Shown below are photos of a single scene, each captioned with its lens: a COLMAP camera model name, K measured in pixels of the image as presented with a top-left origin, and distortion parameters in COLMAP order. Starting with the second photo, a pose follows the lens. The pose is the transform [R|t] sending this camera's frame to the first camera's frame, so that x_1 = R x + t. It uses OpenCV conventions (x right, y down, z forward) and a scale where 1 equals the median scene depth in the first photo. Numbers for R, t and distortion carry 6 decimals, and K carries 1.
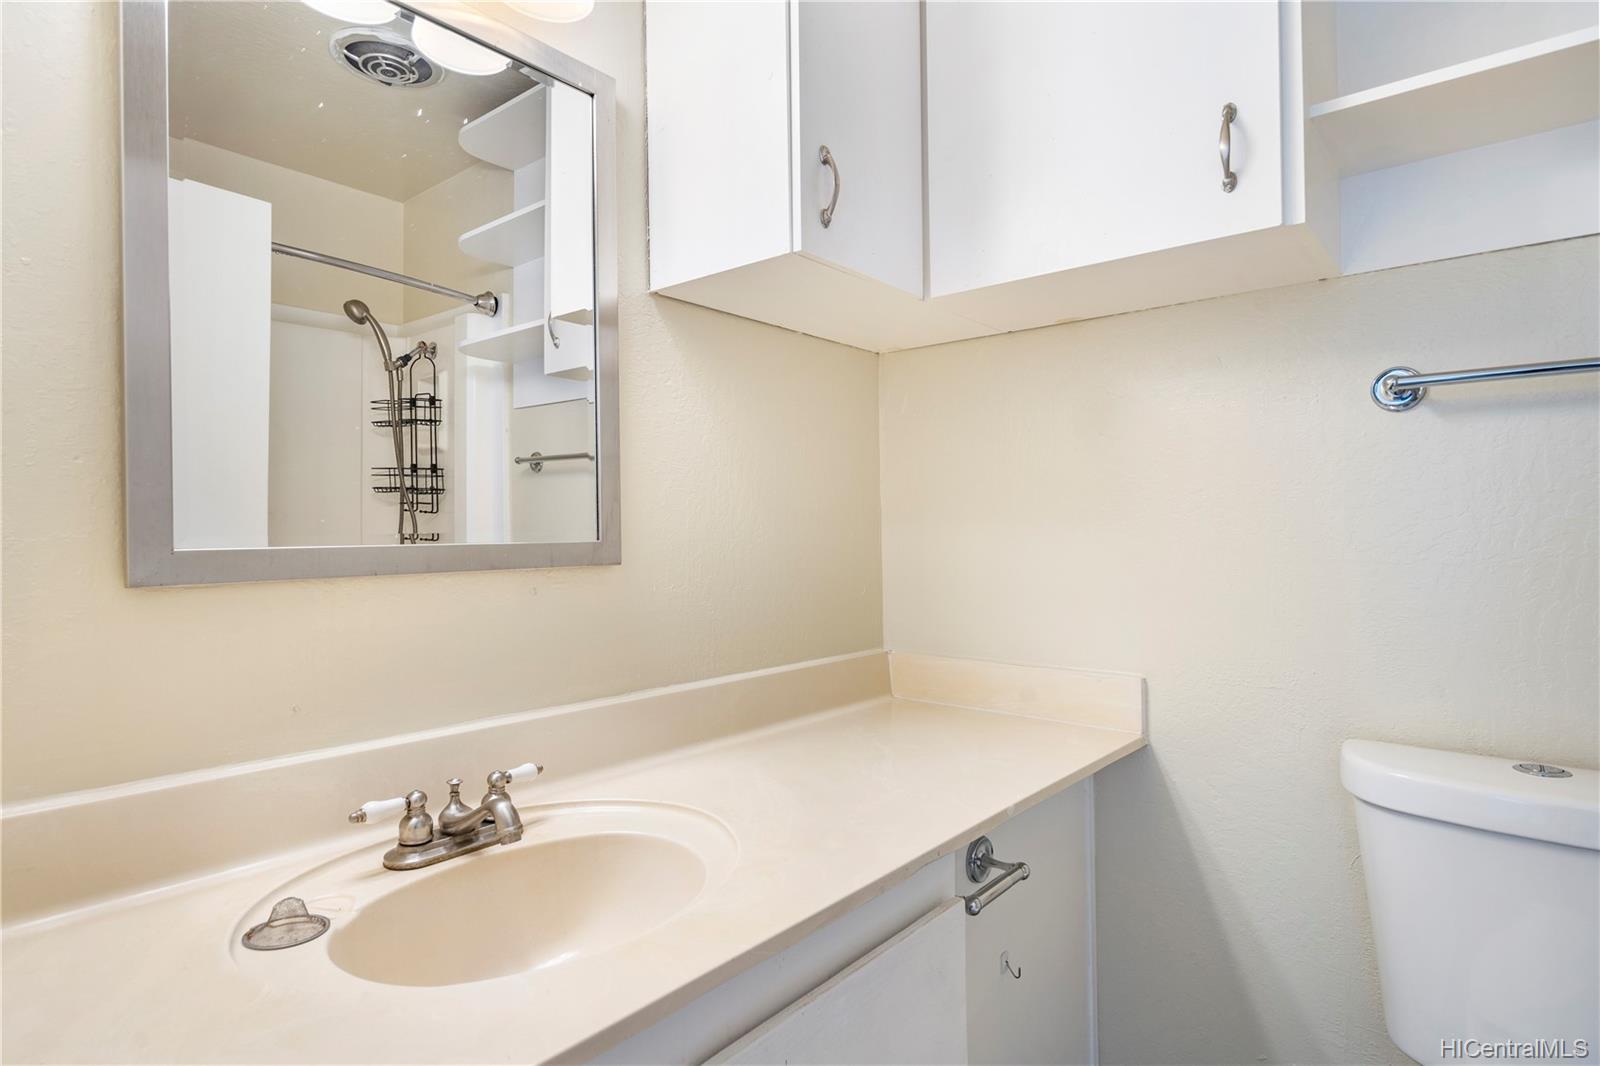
lens RADIAL K [[855.0, 0, 800.0], [0, 855.0, 533.0], [0, 0, 1]] dist [0.001185, 0.000398]
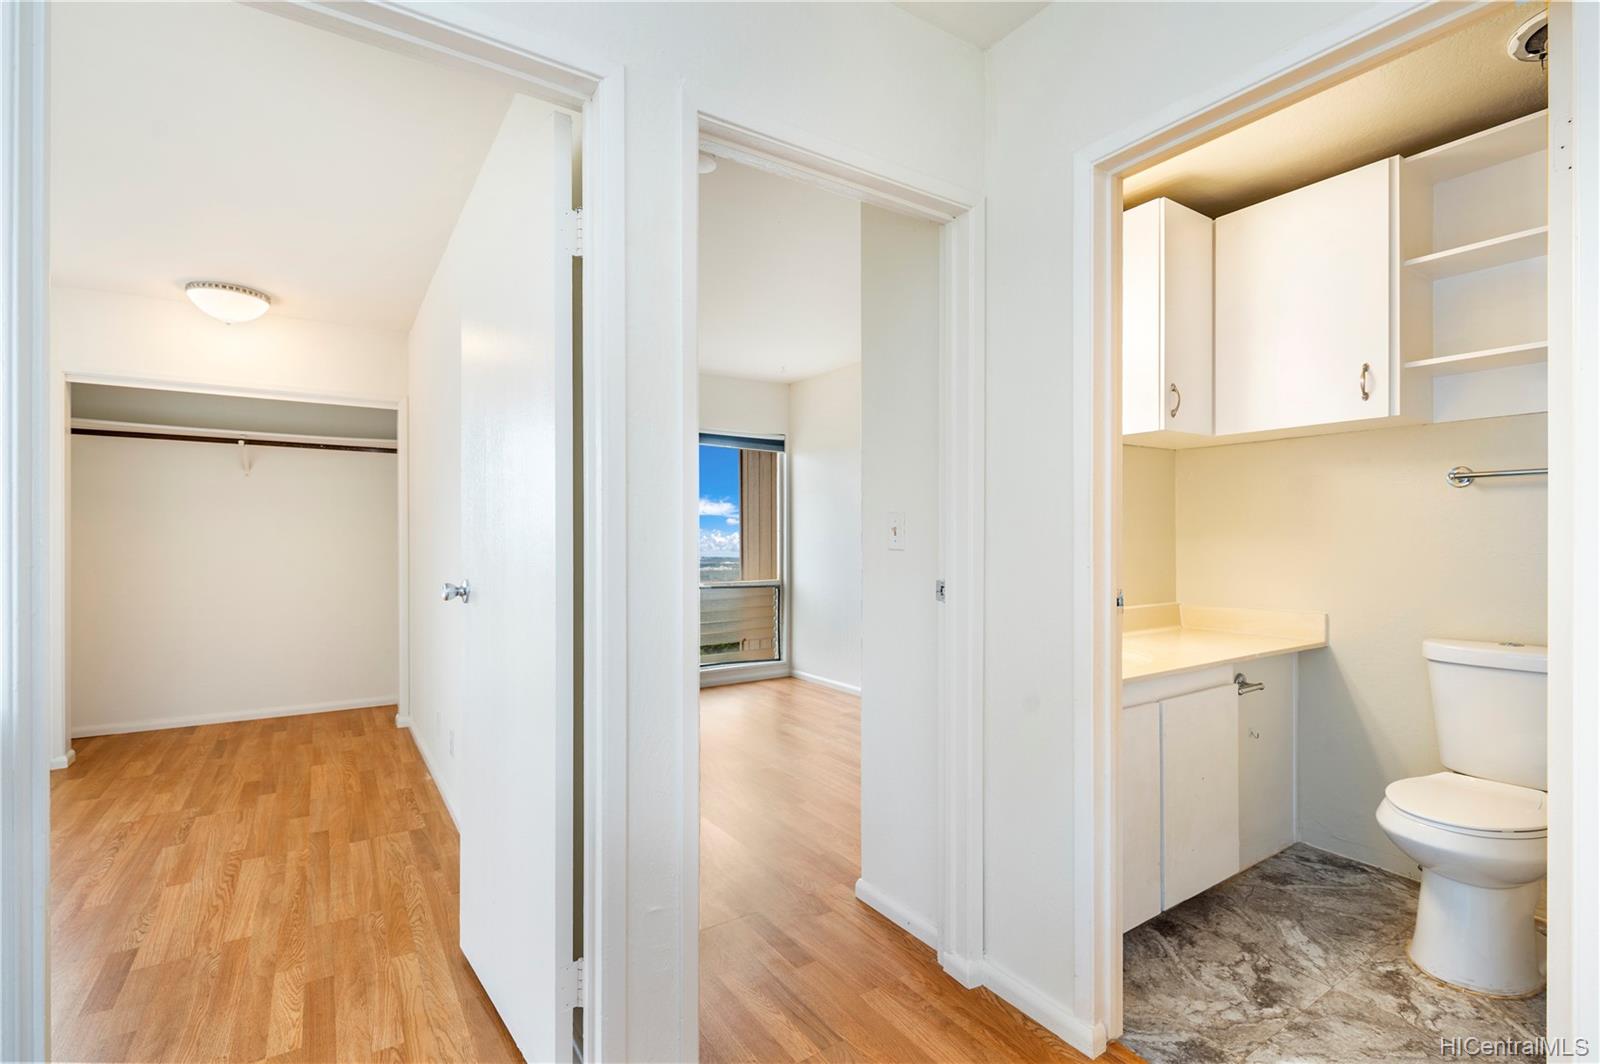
lens RADIAL K [[729.9, 0, 805.8], [0, 729.9, 561.7], [0, 0, 1]] dist [-0.004191, -0.000958]
pose [[0.961560, 0.005078, -0.274547, -0.403754], [0.003399, 0.999532, 0.030390, -0.015608], [0.274573, -0.030155, 0.961093, -1.284825]]
